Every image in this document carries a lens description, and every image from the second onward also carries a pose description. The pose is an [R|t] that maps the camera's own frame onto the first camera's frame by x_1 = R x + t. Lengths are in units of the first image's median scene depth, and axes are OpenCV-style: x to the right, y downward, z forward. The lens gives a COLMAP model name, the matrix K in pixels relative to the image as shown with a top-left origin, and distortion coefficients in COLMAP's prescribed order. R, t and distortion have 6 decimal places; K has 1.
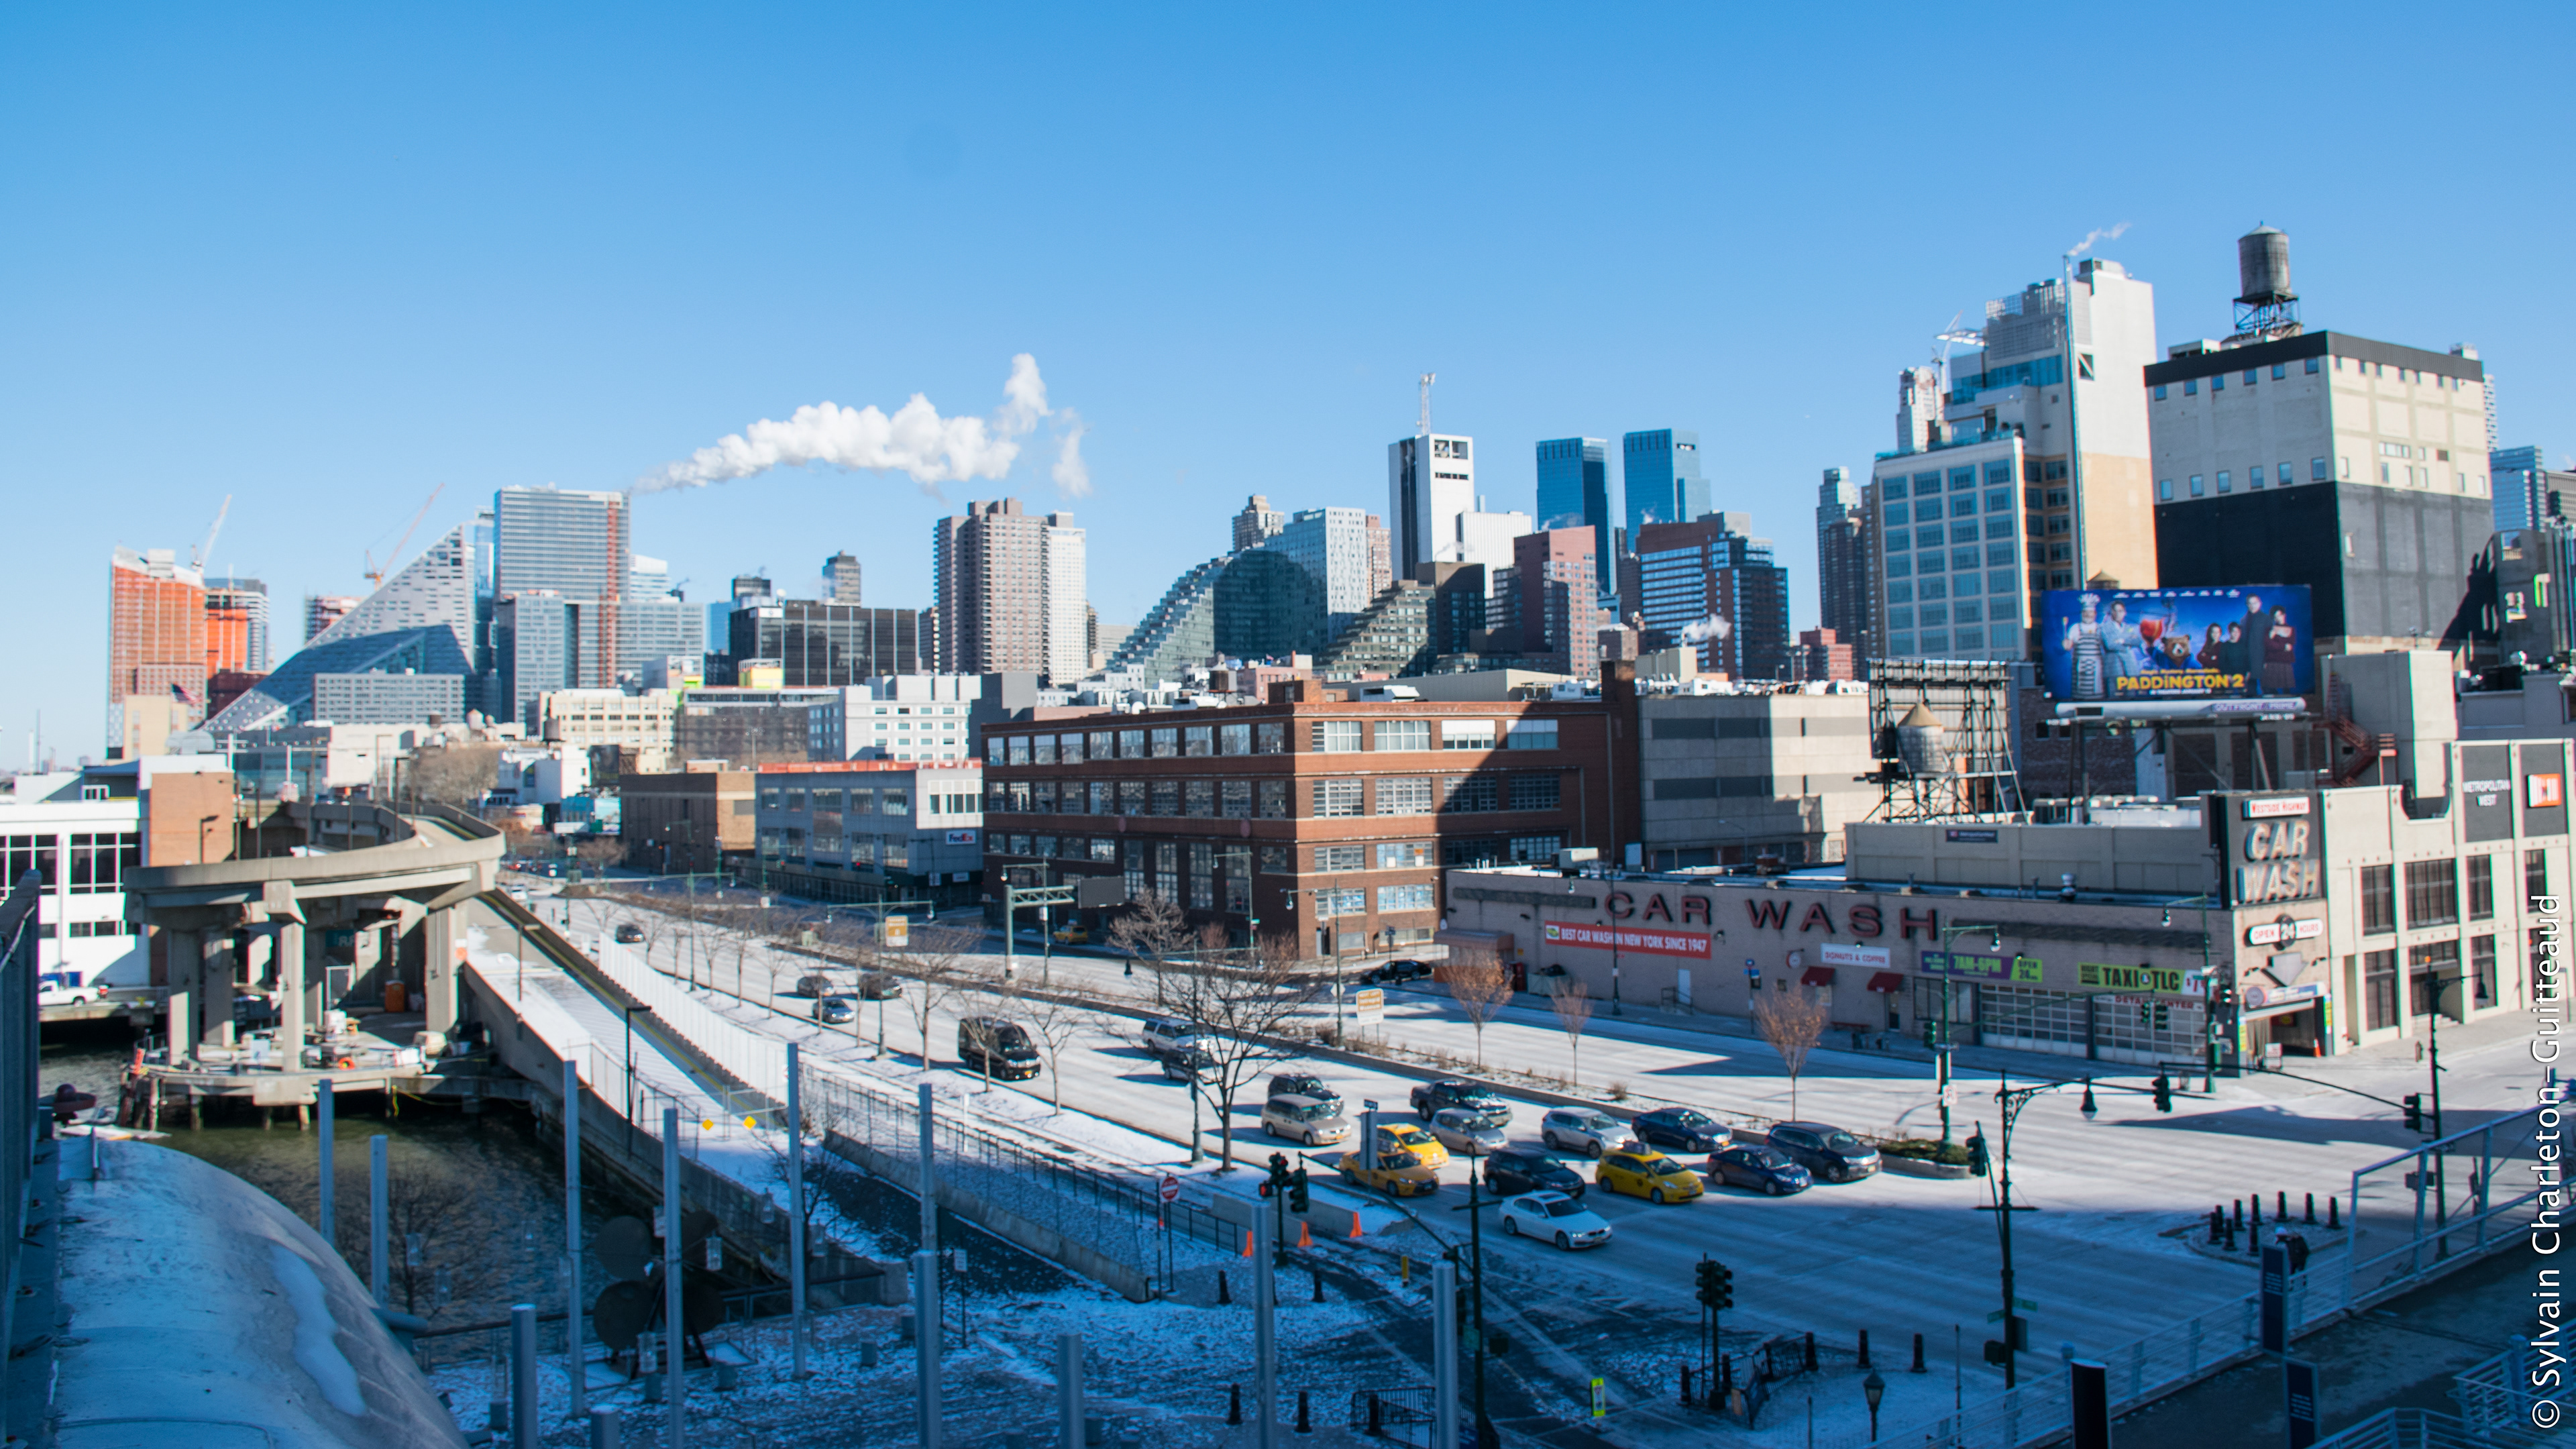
lens RADIAL K [[2018.1, 0, 1288.5], [0, 2018.1, 612.3], [0, 0, 1]] dist [-0.142396, 0.089790]
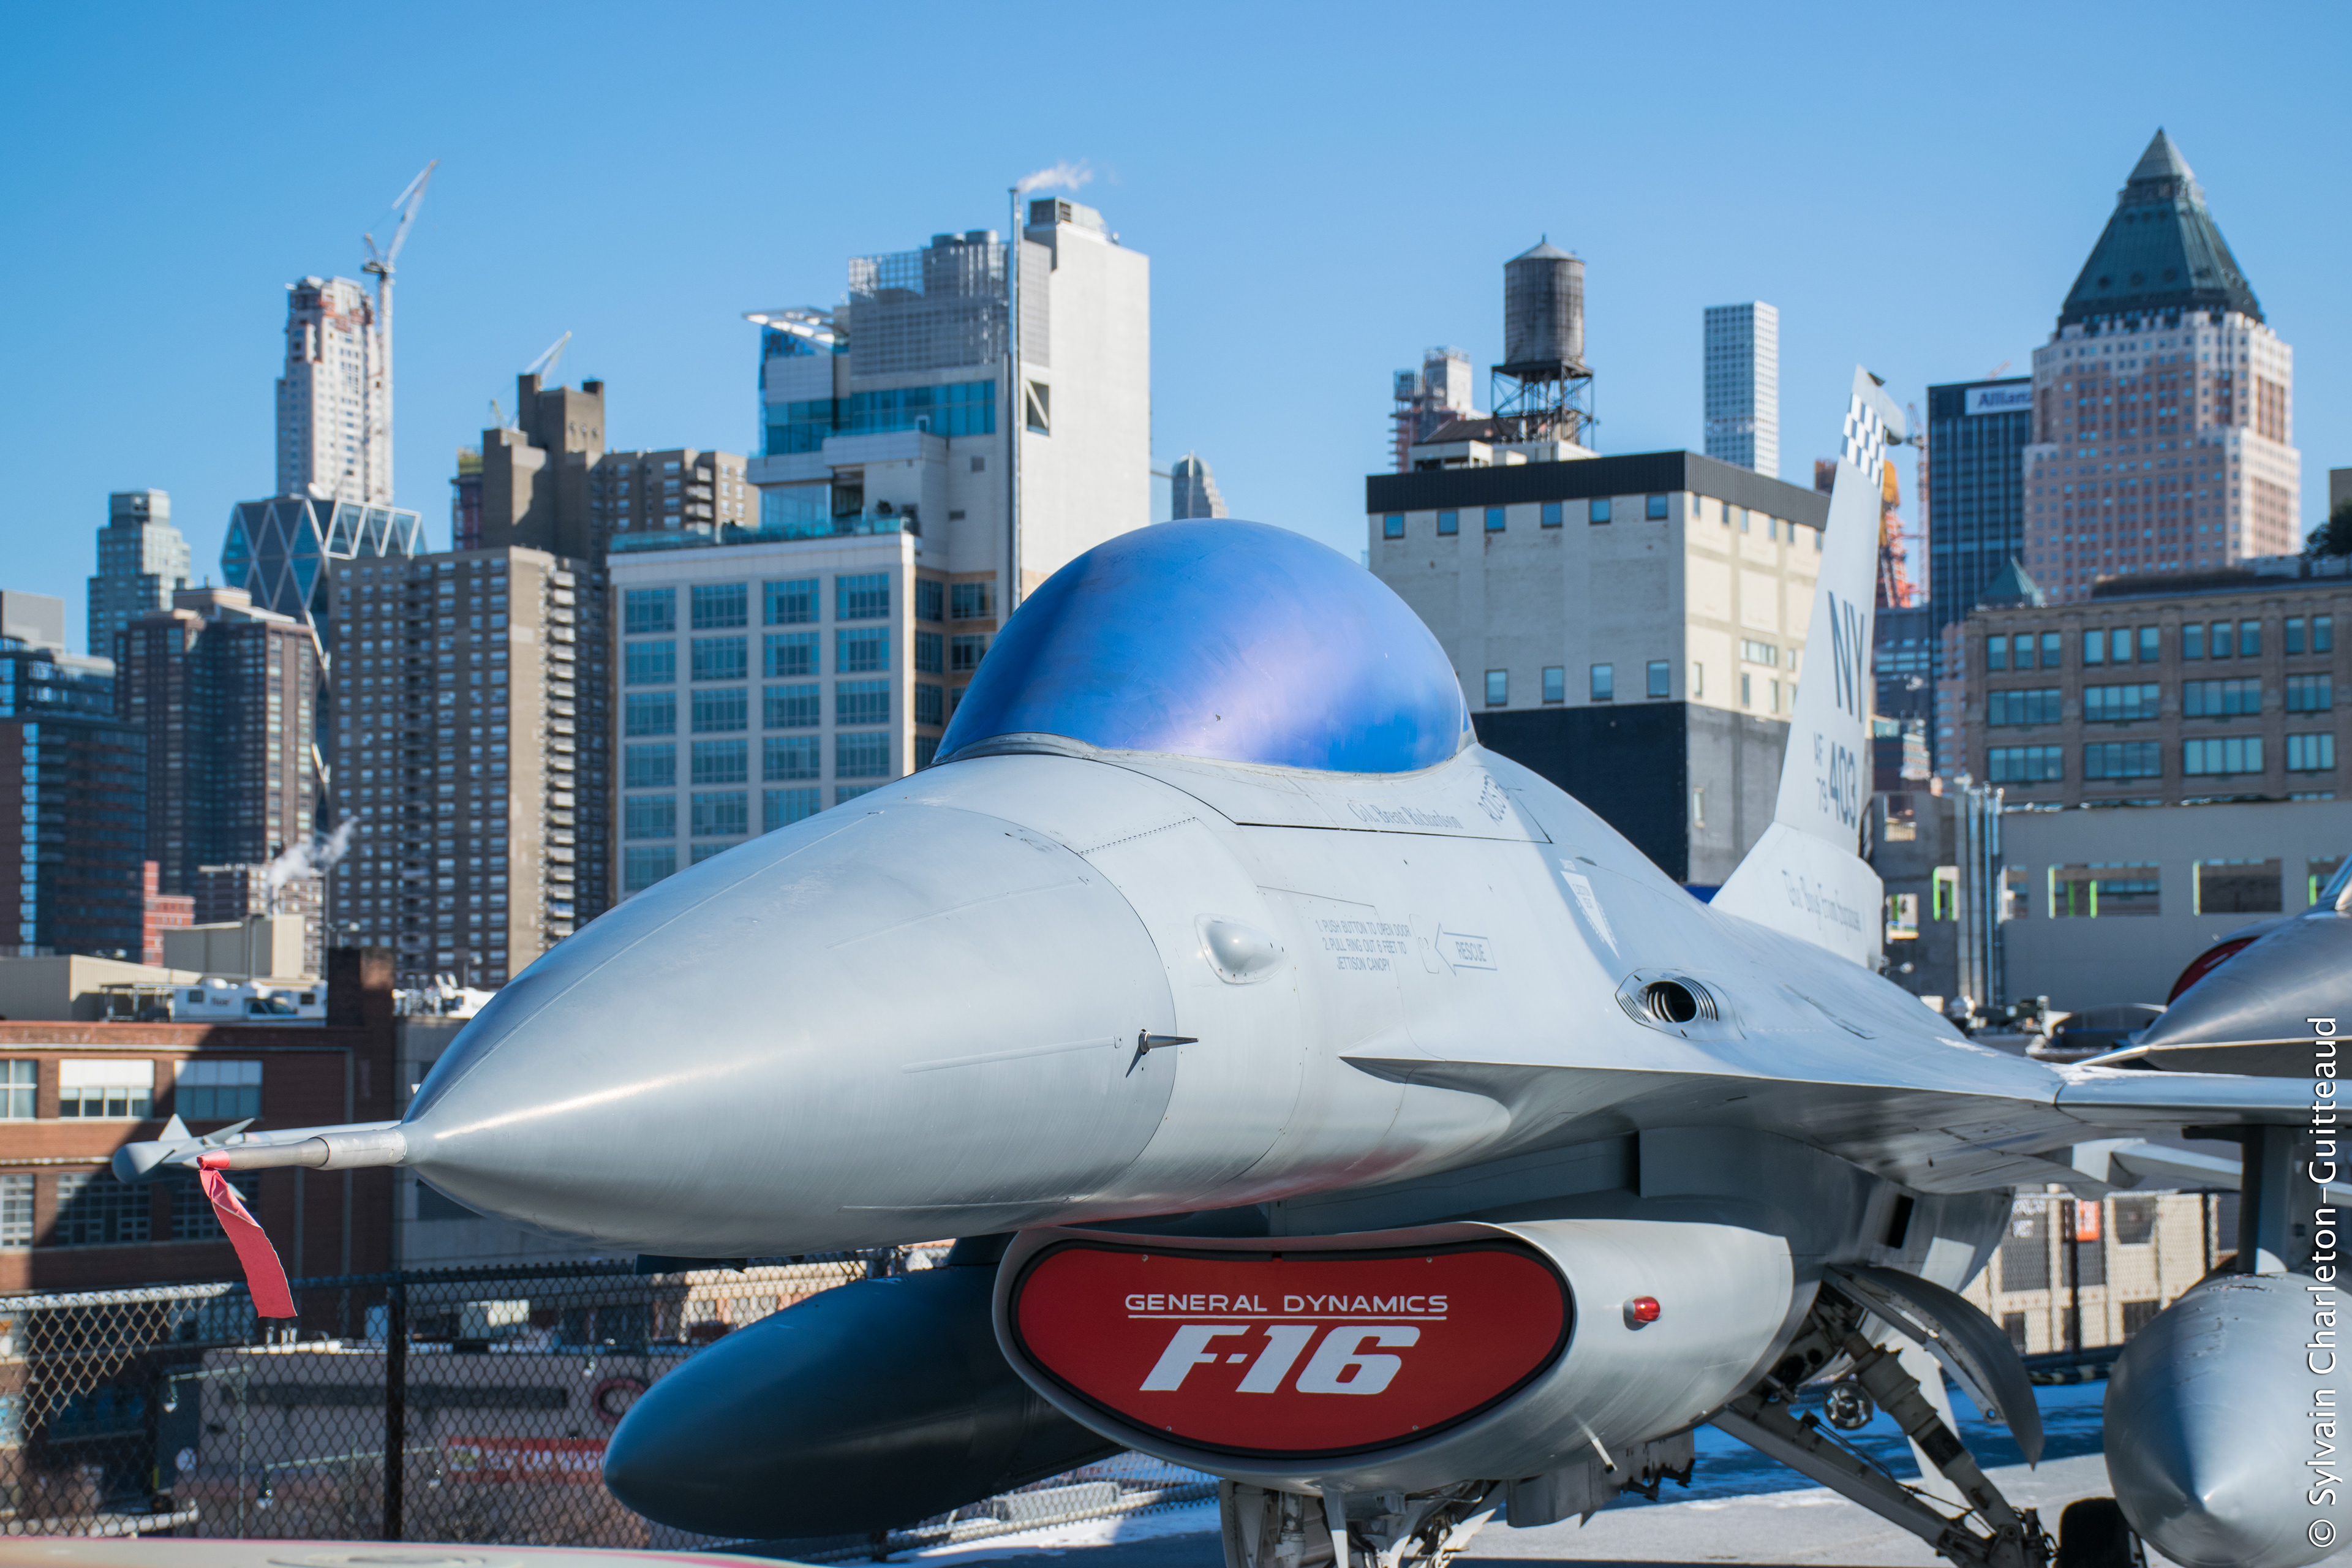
lens RADIAL K [[4622.6, 0, 1172.6], [0, 4622.6, 806.5], [0, 0, 1]] dist [0.360591, 1.236284]
pose [[0.873197, 0.048959, 0.484902, -0.151666], [-0.048754, 0.998726, -0.013045, -0.004132], [-0.484922, -0.012250, 0.874471, -0.093637]]
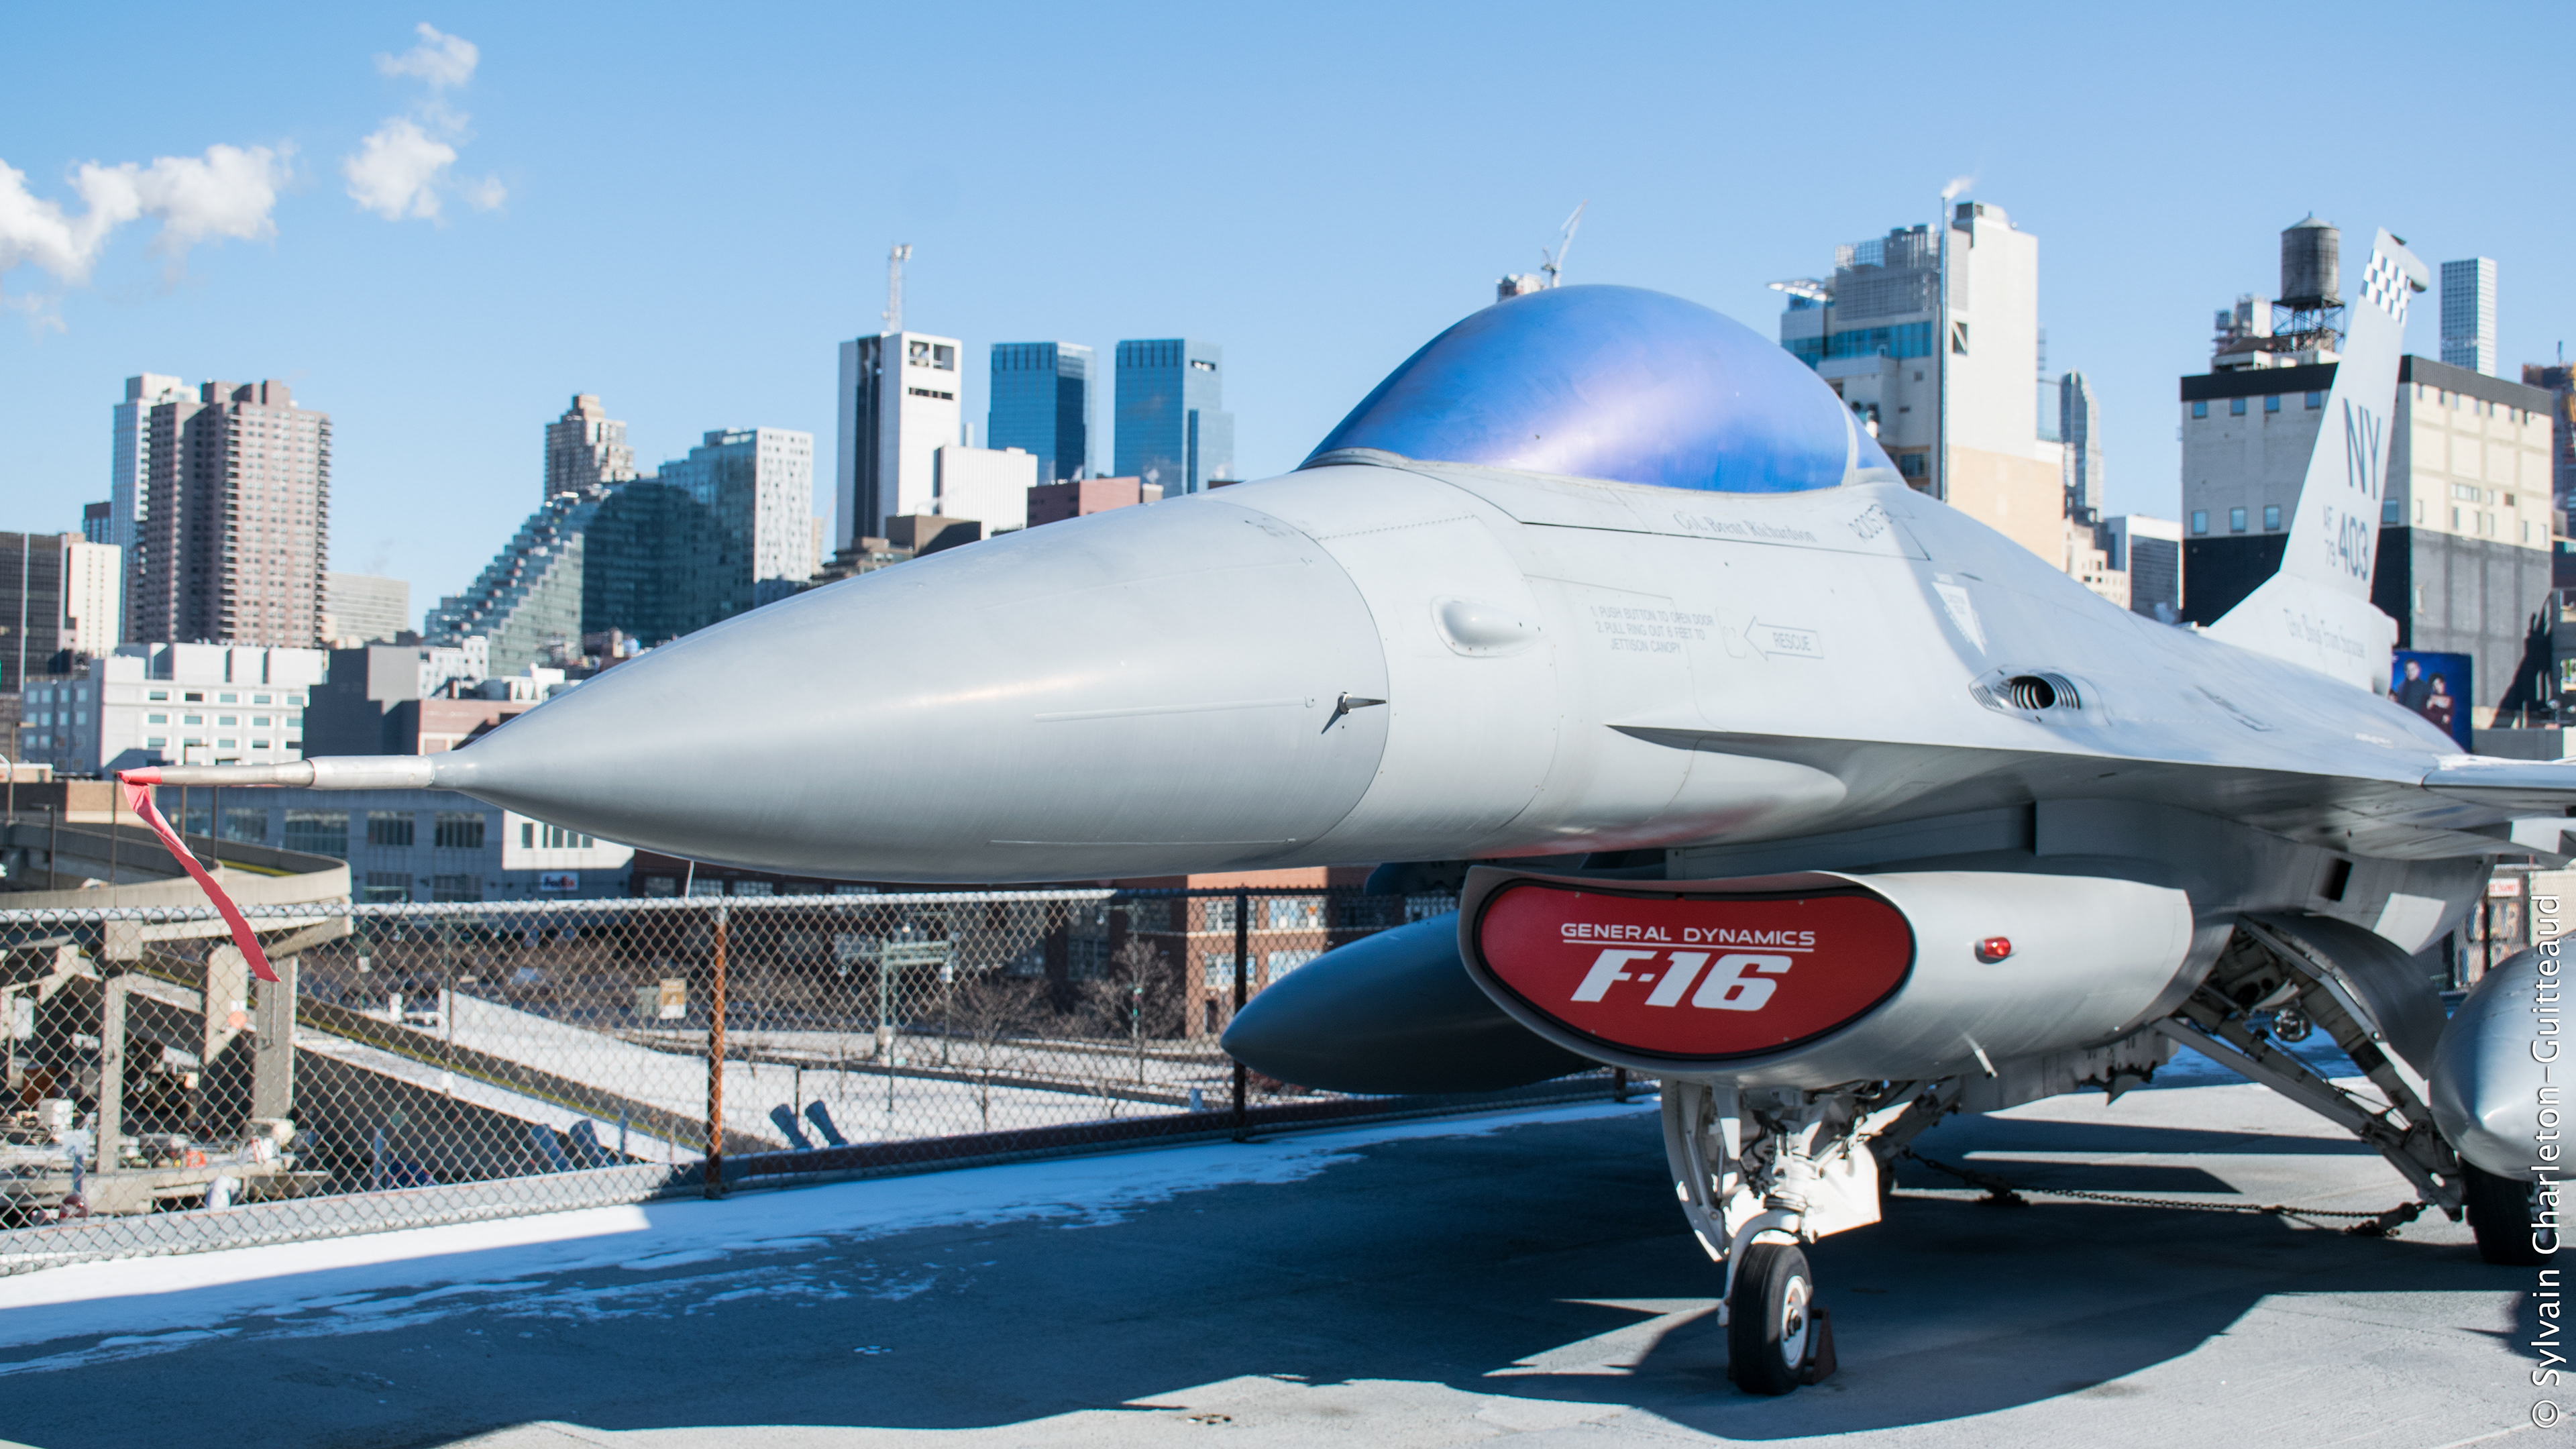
lens RADIAL K [[2926.9, 0, 1280.2], [0, 2926.9, 658.8], [0, 0, 1]] dist [0.015025, 0.268654]
pose [[0.968477, 0.044941, 0.245017, -0.143943], [-0.051327, 0.998487, 0.019739, -0.003757], [-0.243760, -0.031693, 0.969318, -0.088537]]
